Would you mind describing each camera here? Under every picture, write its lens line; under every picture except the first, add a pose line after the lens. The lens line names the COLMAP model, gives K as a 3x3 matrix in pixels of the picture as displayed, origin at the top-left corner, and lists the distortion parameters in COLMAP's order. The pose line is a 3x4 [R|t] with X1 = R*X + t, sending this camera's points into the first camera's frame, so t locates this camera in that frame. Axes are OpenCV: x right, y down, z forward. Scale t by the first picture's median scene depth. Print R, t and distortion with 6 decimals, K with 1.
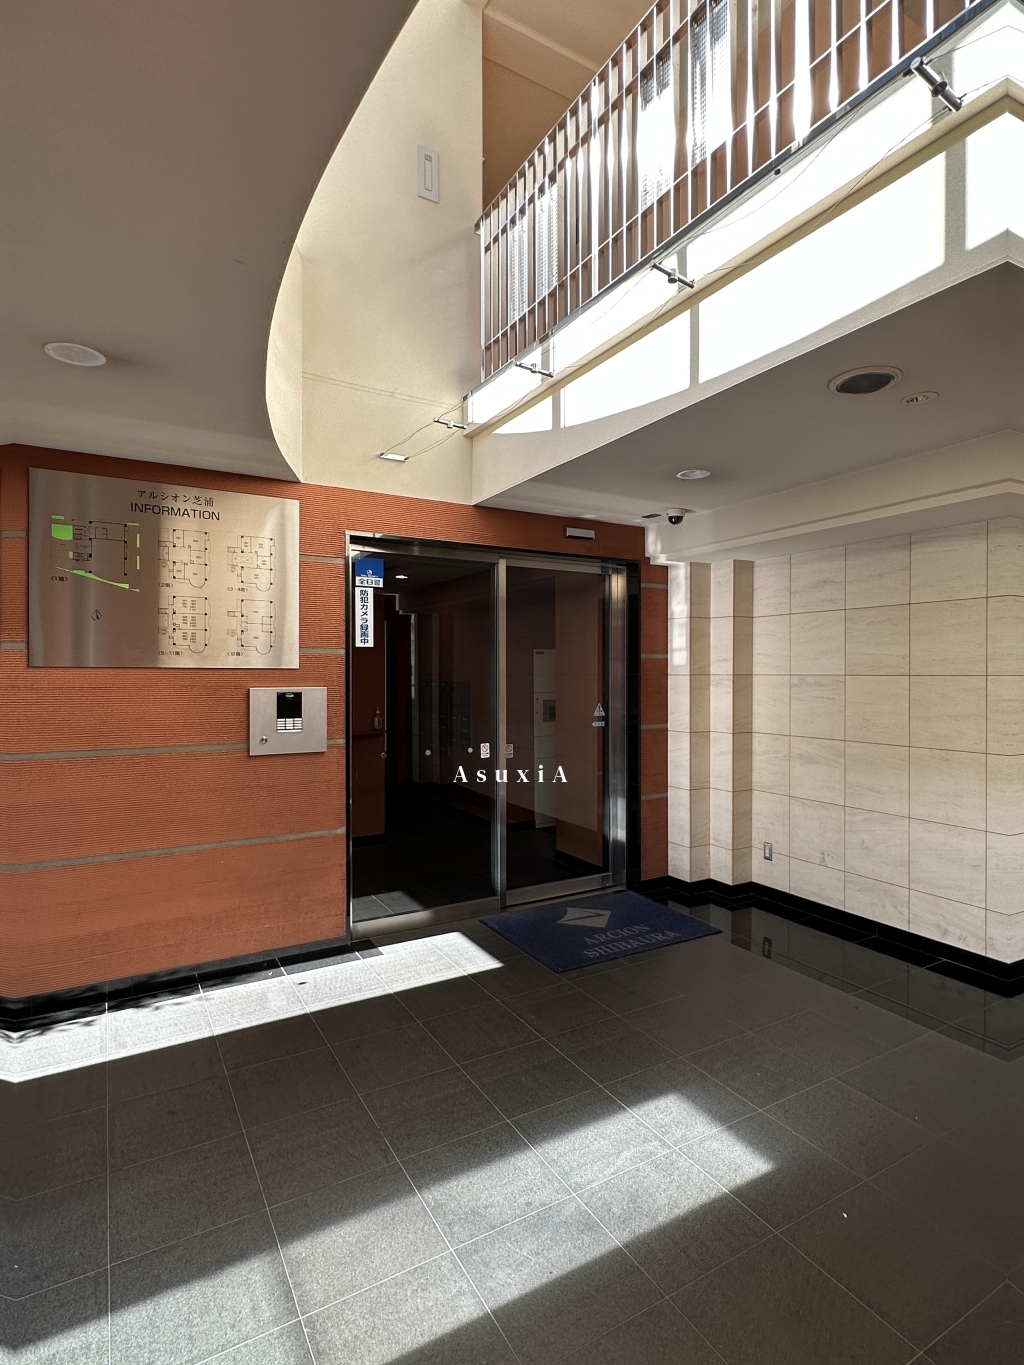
lens RADIAL K [[704.7, 0, 511.6], [0, 704.7, 678.7], [0, 0, 1]] dist [0.000123, 0.001255]
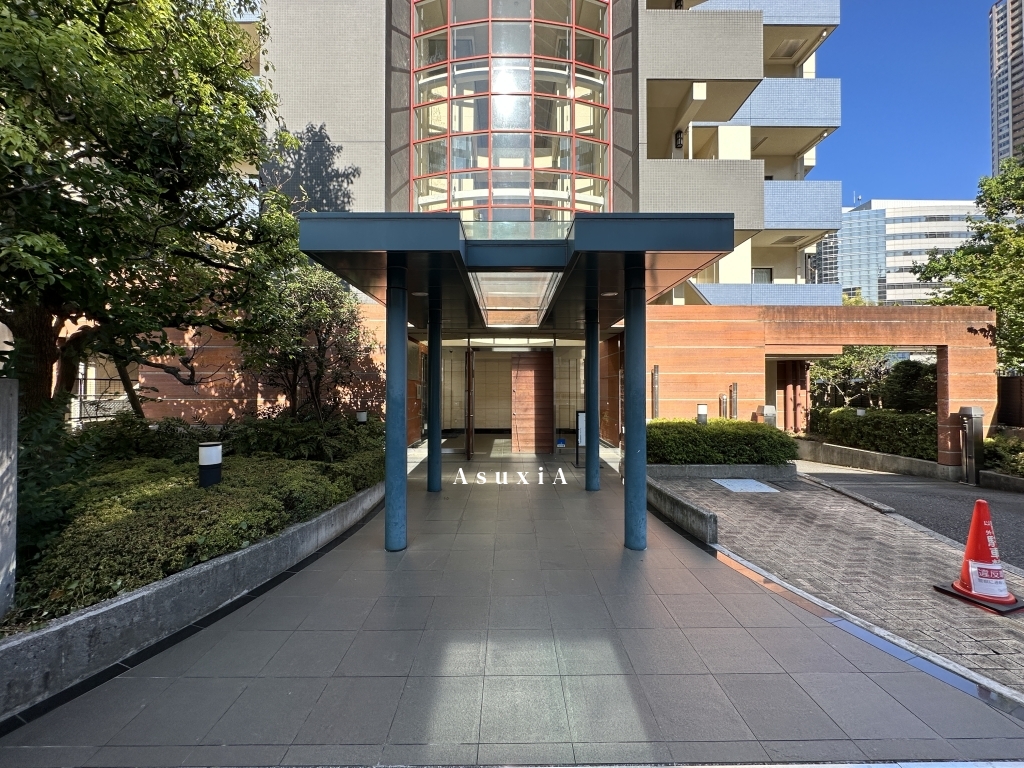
lens RADIAL K [[402.0, 0, 509.2], [0, 402.0, 379.8], [0, 0, 1]] dist [-0.002438, -0.000282]
pose [[0.498383, 0.013128, 0.866858, -2.120034], [0.006976, 0.999792, -0.019151, 0.026445], [-0.866929, 0.015592, 0.498188, -0.777410]]
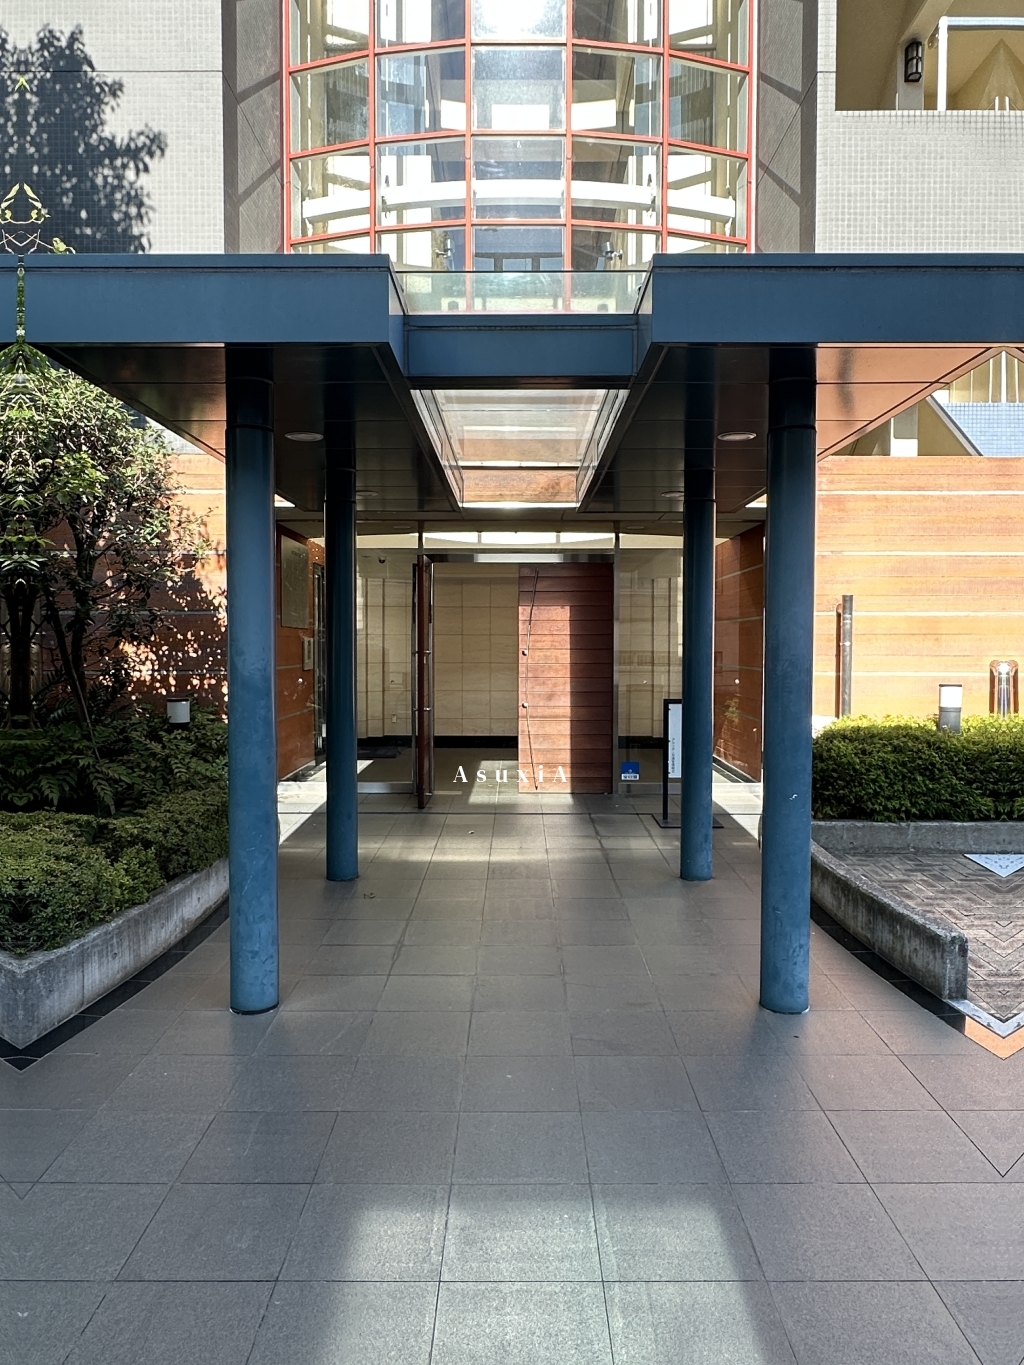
lens RADIAL K [[922.1, 0, 511.2], [0, 922.1, 666.7], [0, 0, 1]] dist [0.000176, -0.000114]
pose [[0.506003, -0.029120, 0.862040, -2.129391], [0.005843, 0.999523, 0.030335, 0.009908], [-0.862512, -0.010312, 0.505931, -0.802636]]
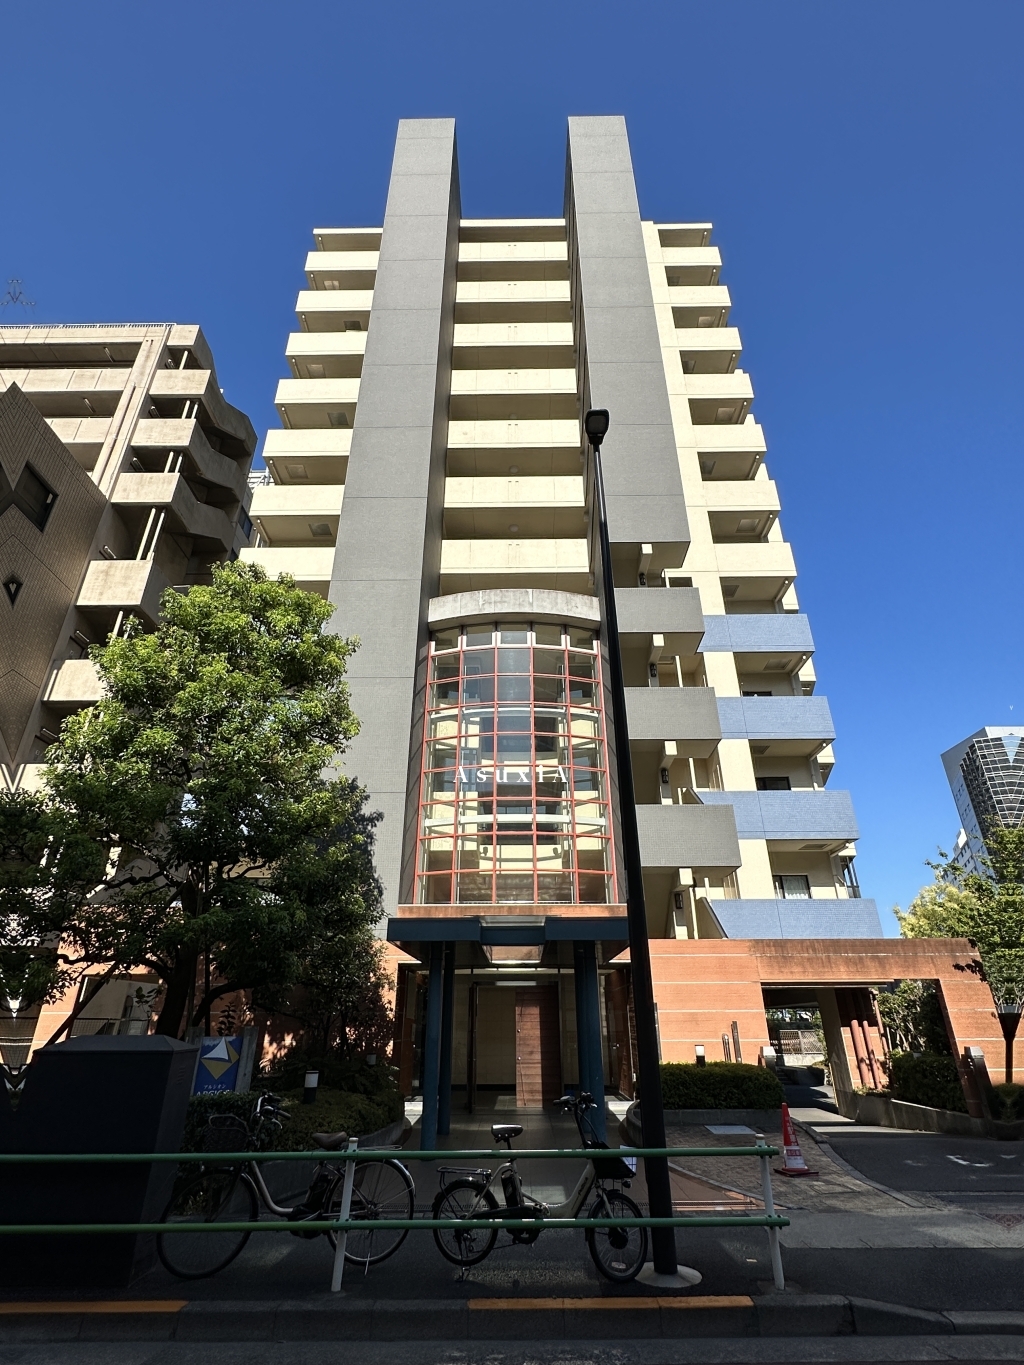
lens RADIAL K [[655.3, 0, 512.0], [0, 655.3, 682.5], [0, 0, 1]] dist [-0.001801, -0.001020]
pose [[0.510065, 0.392127, 0.765552, -3.656919], [0.009315, 0.887466, -0.460779, 0.005490], [-0.860086, 0.242158, 0.449012, -1.717057]]
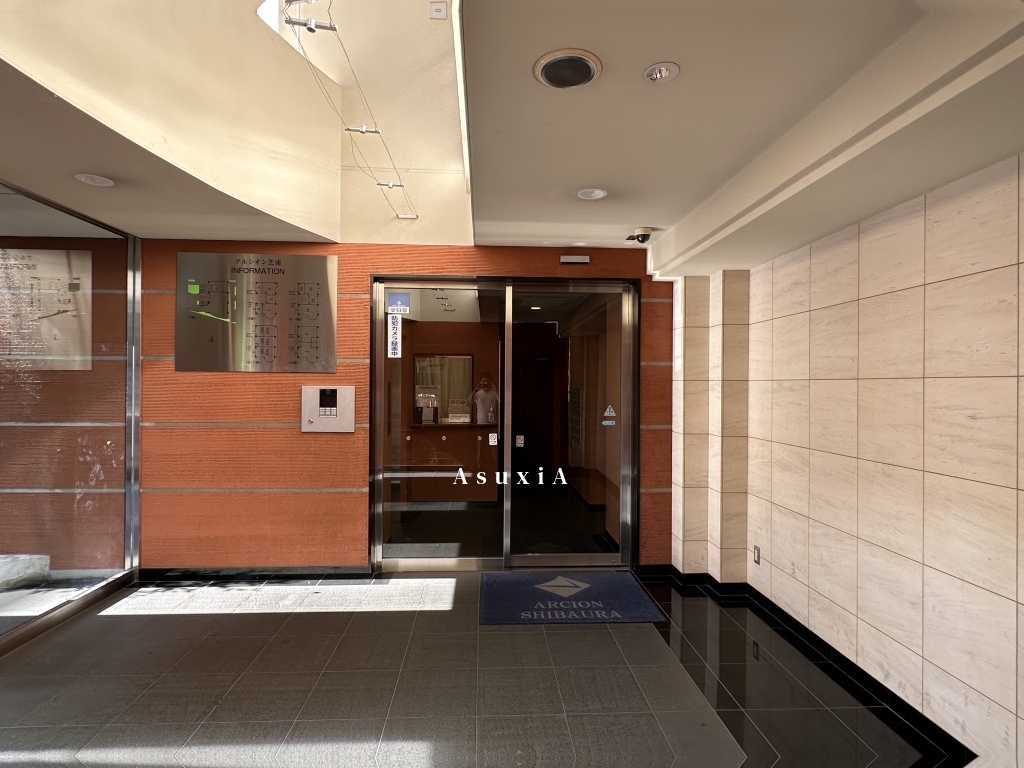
lens RADIAL K [[528.6, 0, 512.0], [0, 528.6, 384.0], [0, 0, 1]] dist [0.000123, 0.001255]
pose [[0.889673, 0.006369, -0.456554, 0.462900], [-0.011792, 0.999890, -0.009030, 0.012587], [0.456446, 0.013417, 0.889650, 0.190241]]
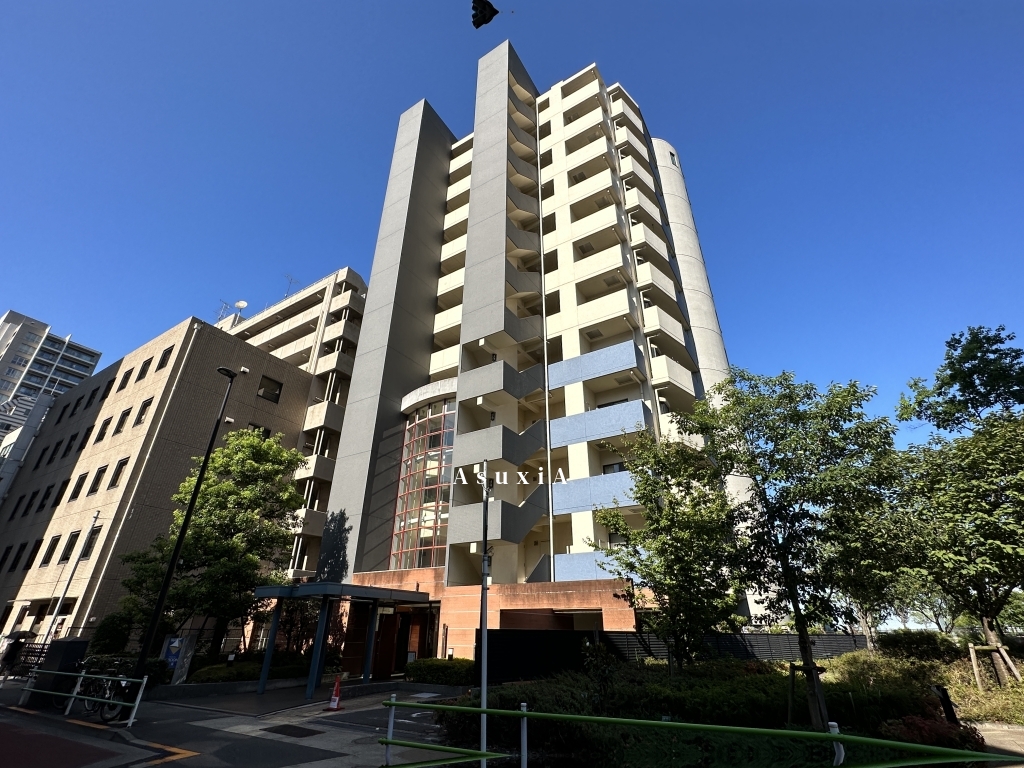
lens RADIAL K [[464.2, 0, 512.0], [0, 464.2, 384.0], [0, 0, 1]] dist [-0.002104, 0.000269]
pose [[0.882730, 0.223724, 0.413201, -1.688101], [-0.000190, 0.879544, -0.475817, 0.011169], [-0.469880, 0.419939, 0.776443, -4.968255]]
